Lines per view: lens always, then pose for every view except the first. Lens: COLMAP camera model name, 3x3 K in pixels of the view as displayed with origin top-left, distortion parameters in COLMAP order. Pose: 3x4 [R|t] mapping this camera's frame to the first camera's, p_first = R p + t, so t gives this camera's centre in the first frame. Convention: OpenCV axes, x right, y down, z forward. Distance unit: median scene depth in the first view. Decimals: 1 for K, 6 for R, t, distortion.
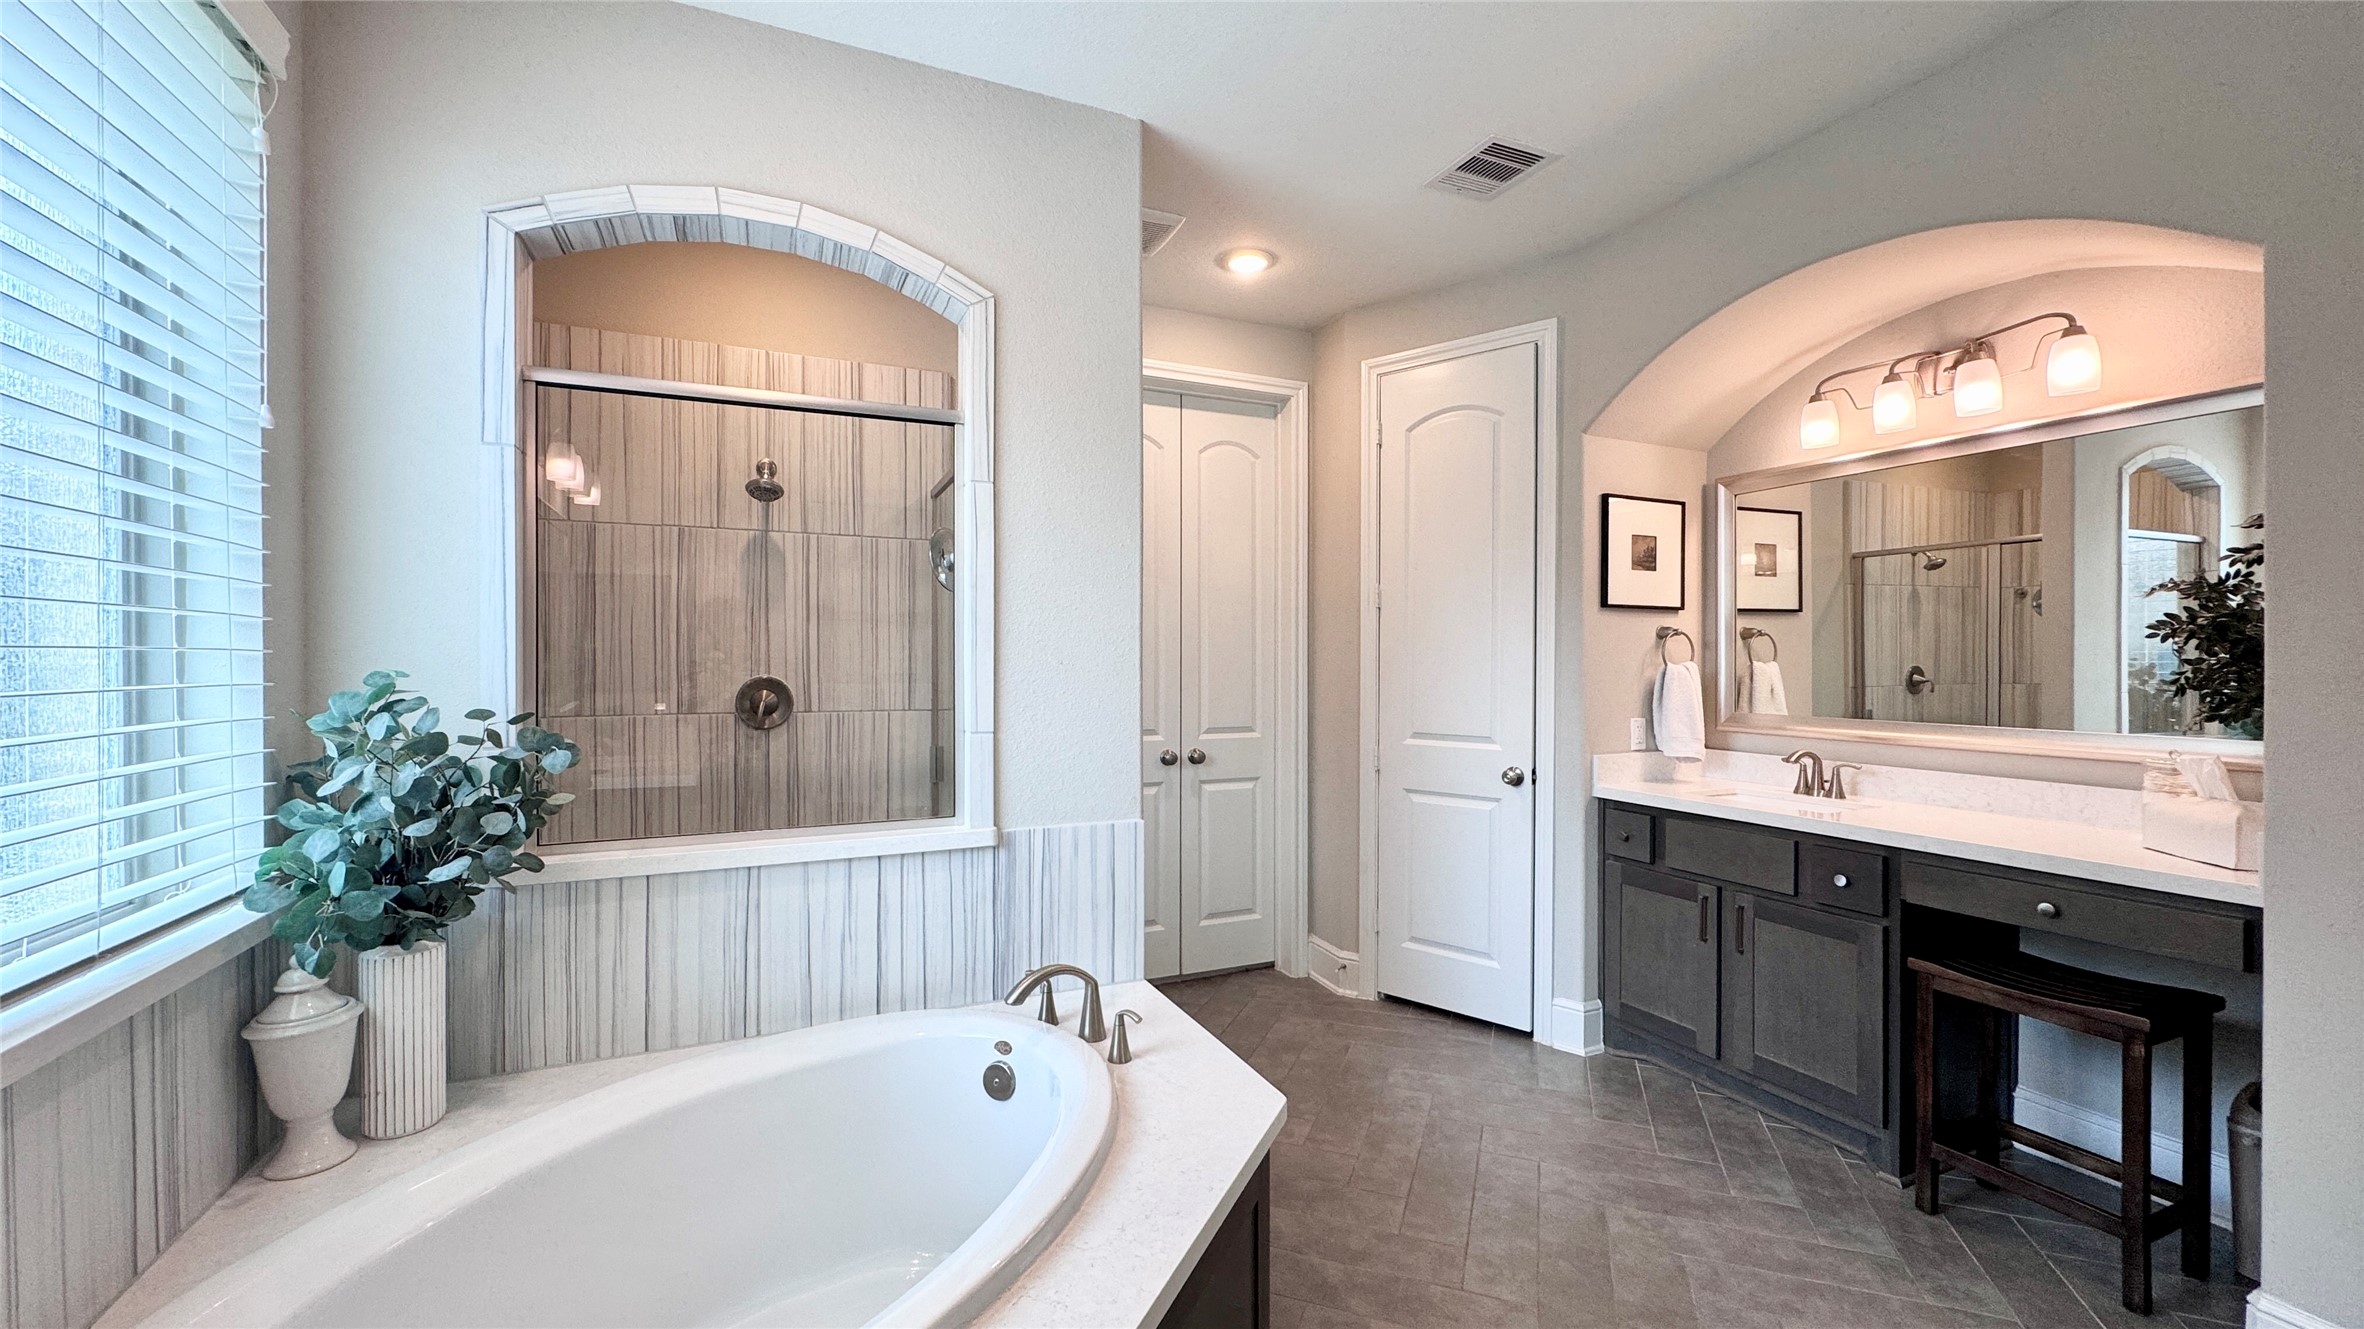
lens RADIAL K [[911.1, 0, 1182.0], [0, 911.1, 664.5], [0, 0, 1]] dist [-0.020716, 0.000153]
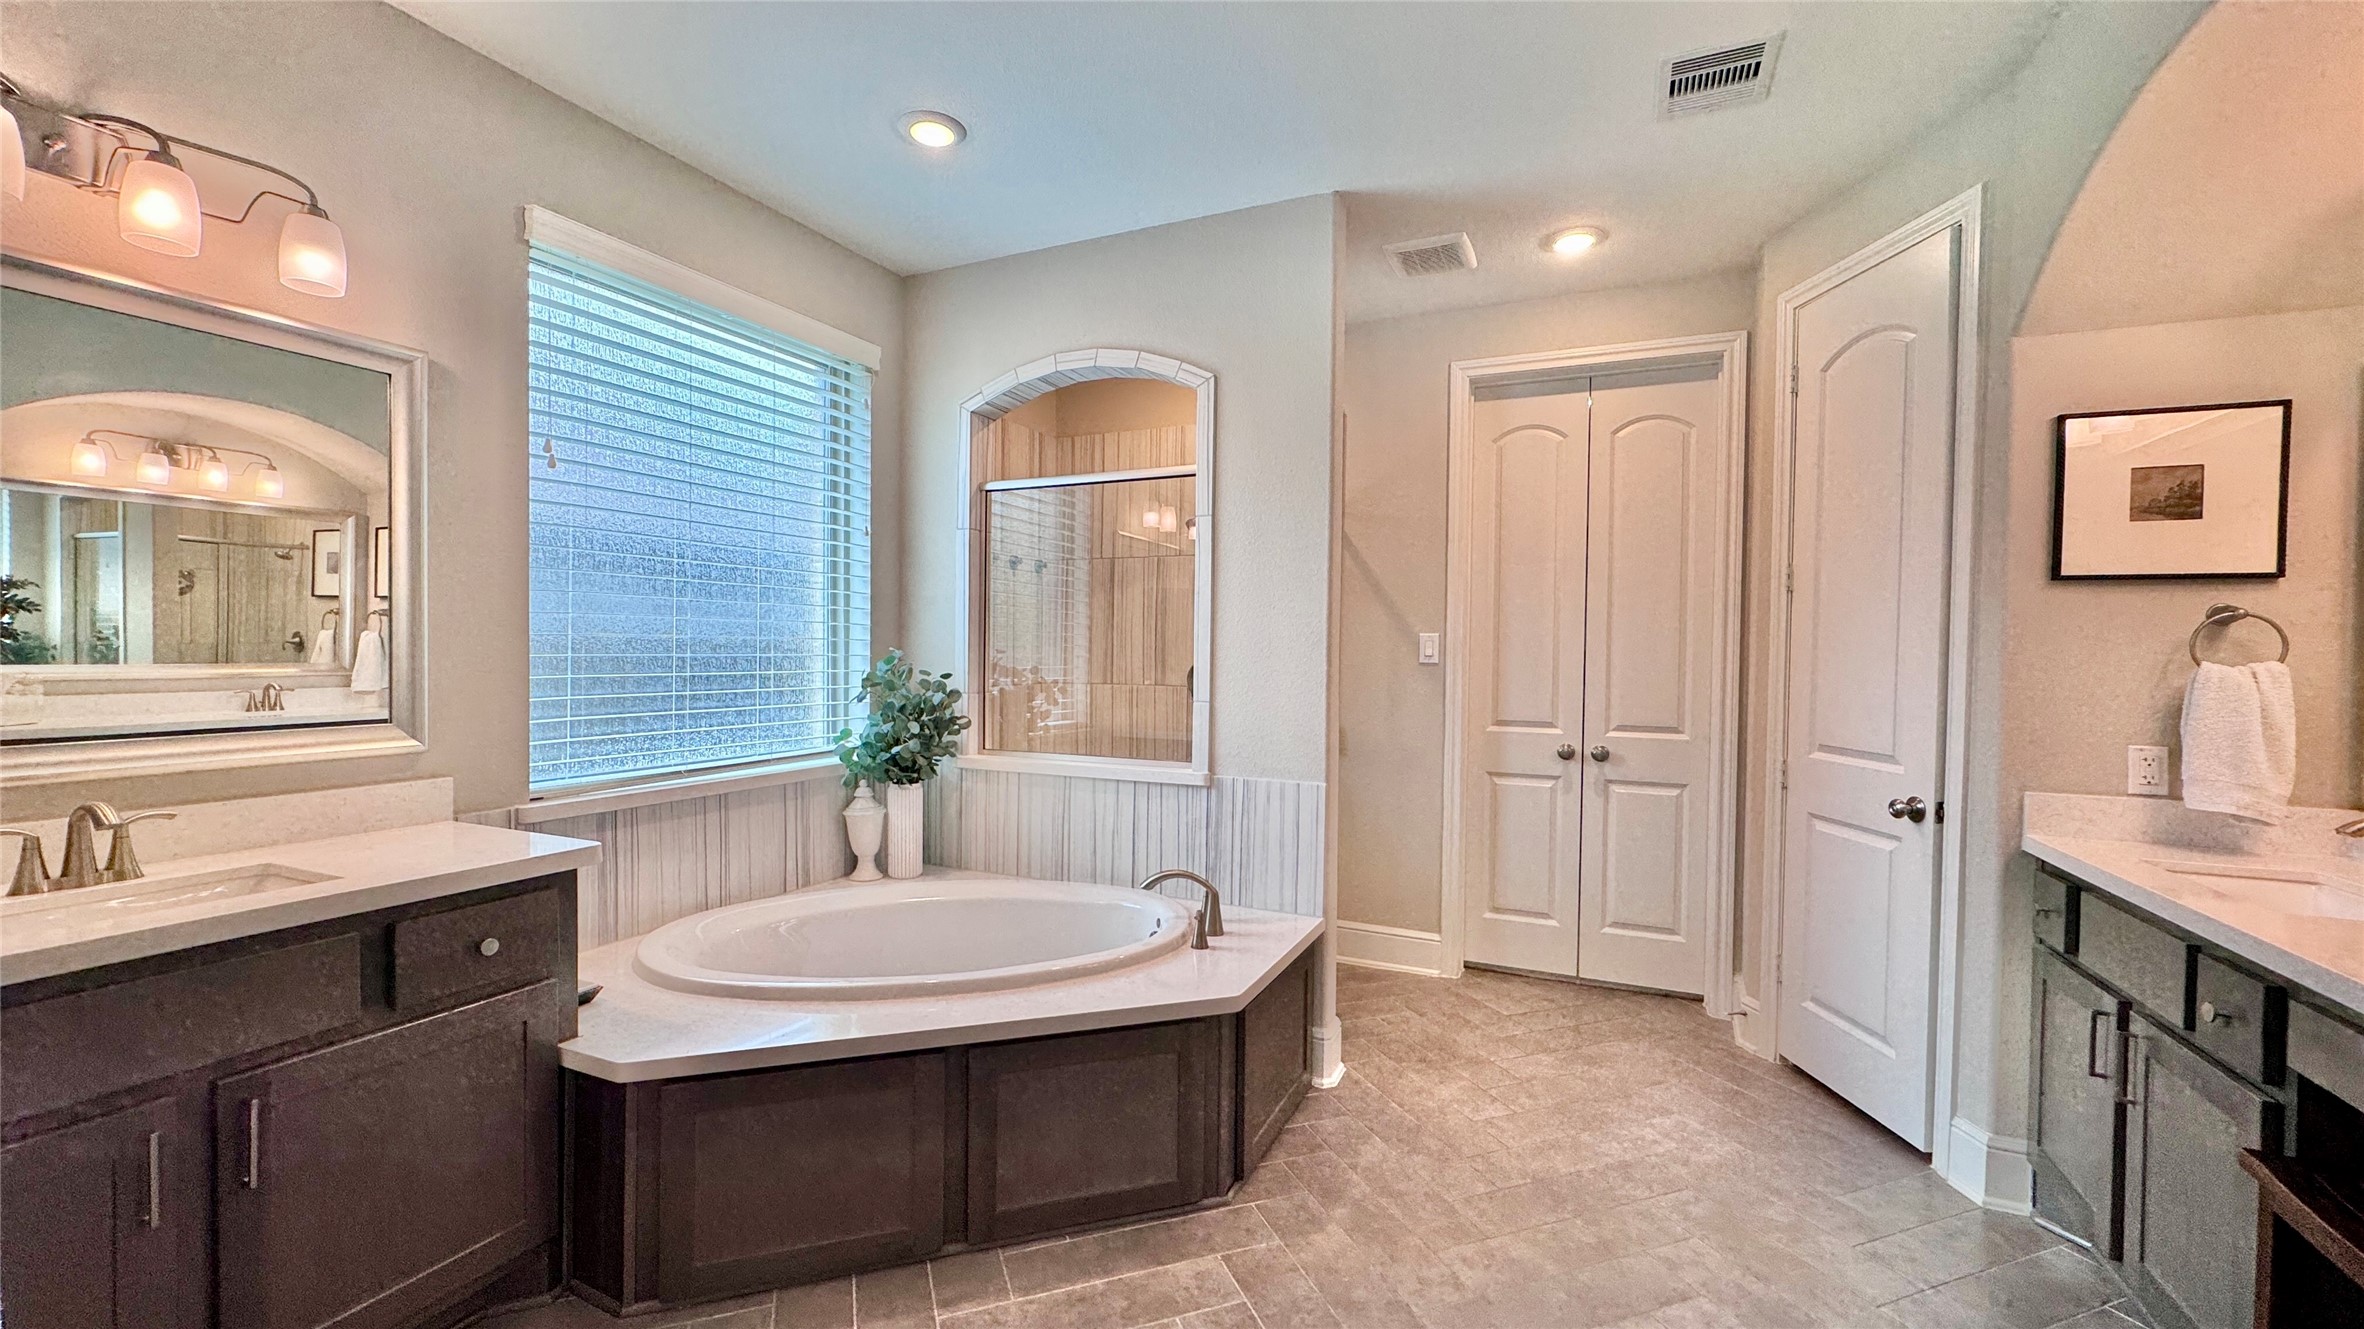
lens RADIAL K [[911.1, 0, 1182.0], [0, 911.1, 664.5], [0, 0, 1]] dist [-0.020716, 0.000153]
pose [[0.664819, 0.018757, -0.746769, 0.532606], [-0.014611, 0.999820, 0.012105, 0.002762], [0.746861, 0.002863, 0.664974, 0.050576]]
